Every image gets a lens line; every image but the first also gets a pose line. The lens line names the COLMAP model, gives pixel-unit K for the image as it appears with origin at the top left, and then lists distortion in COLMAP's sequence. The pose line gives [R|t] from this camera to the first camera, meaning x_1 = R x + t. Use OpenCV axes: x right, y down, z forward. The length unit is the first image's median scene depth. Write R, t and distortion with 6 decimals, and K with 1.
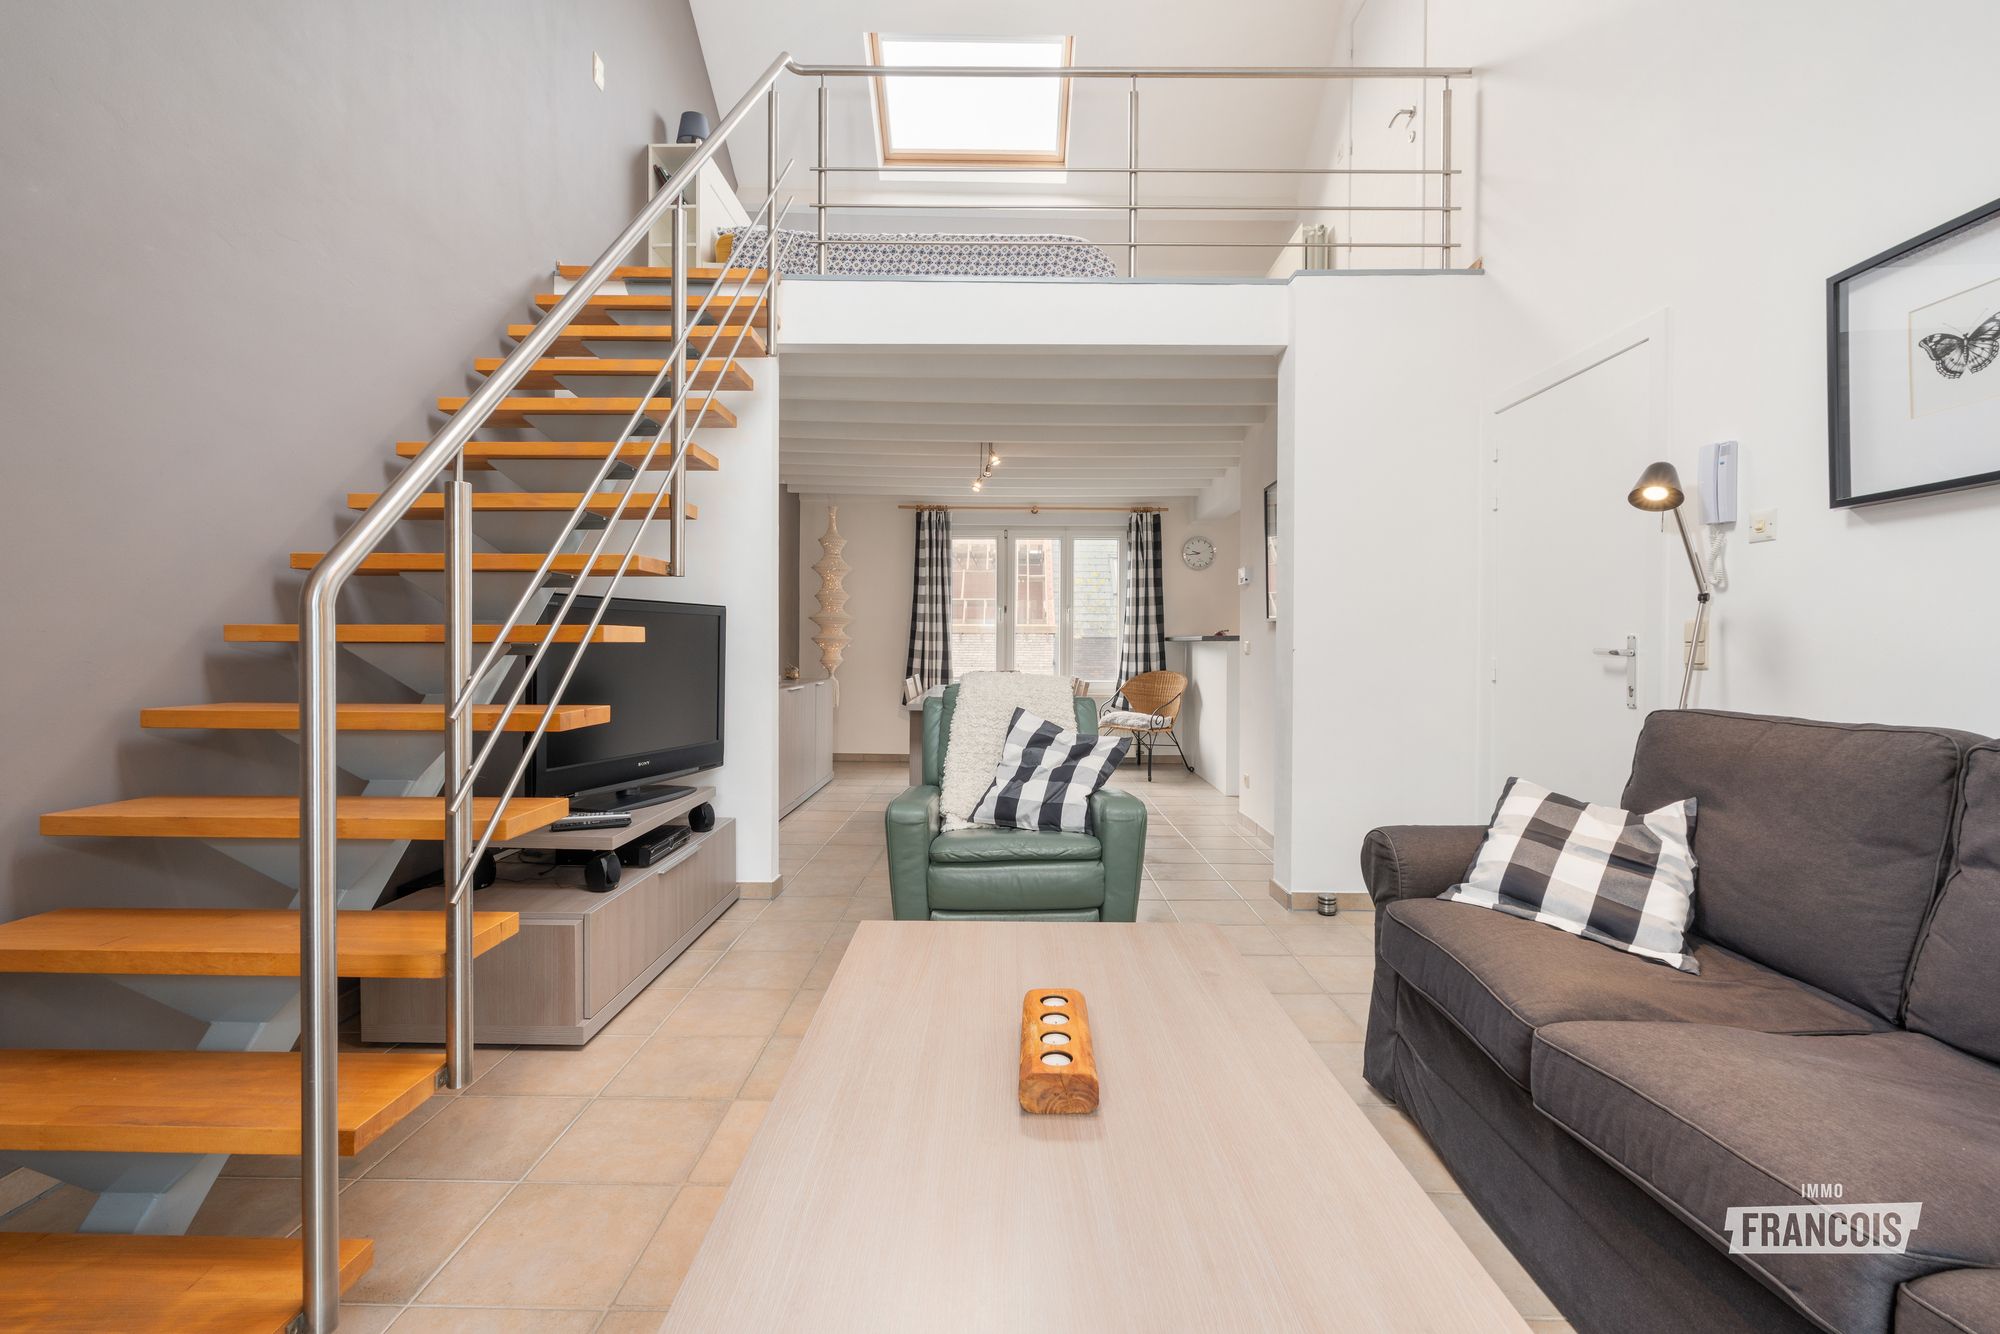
lens RADIAL K [[892.0, 0, 997.5], [0, 892.0, 660.2], [0, 0, 1]] dist [-0.003502, -0.000050]
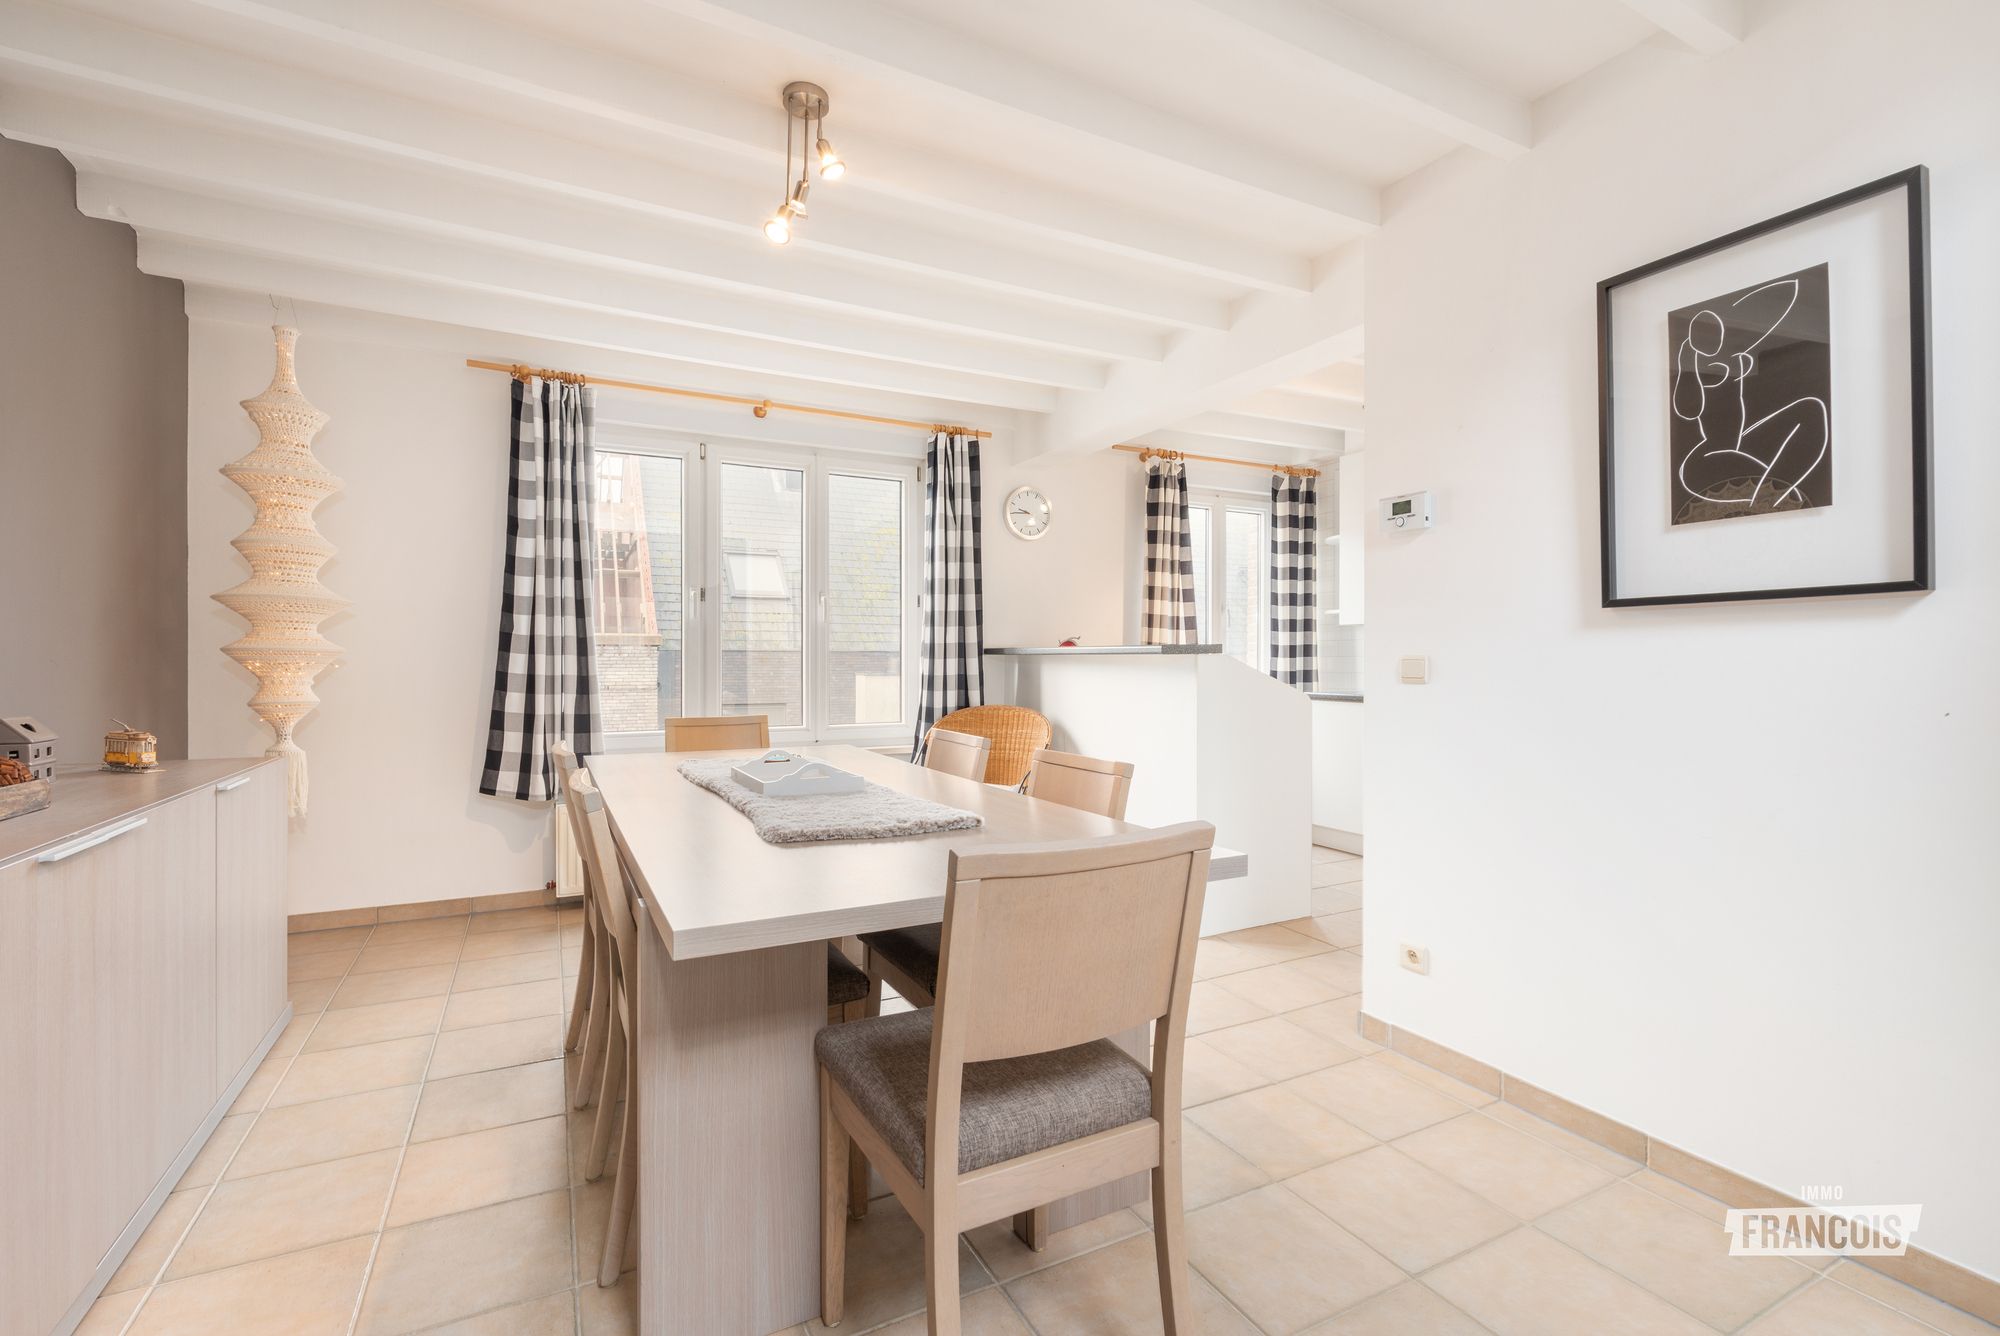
lens RADIAL K [[892.0, 0, 1002.9], [0, 892.0, 666.6], [0, 0, 1]] dist [-0.003502, -0.000050]
pose [[0.886645, -0.008008, 0.462381, -0.080163], [0.010733, 0.999937, -0.003262, -0.011272], [-0.462326, 0.007855, 0.886675, 0.468179]]
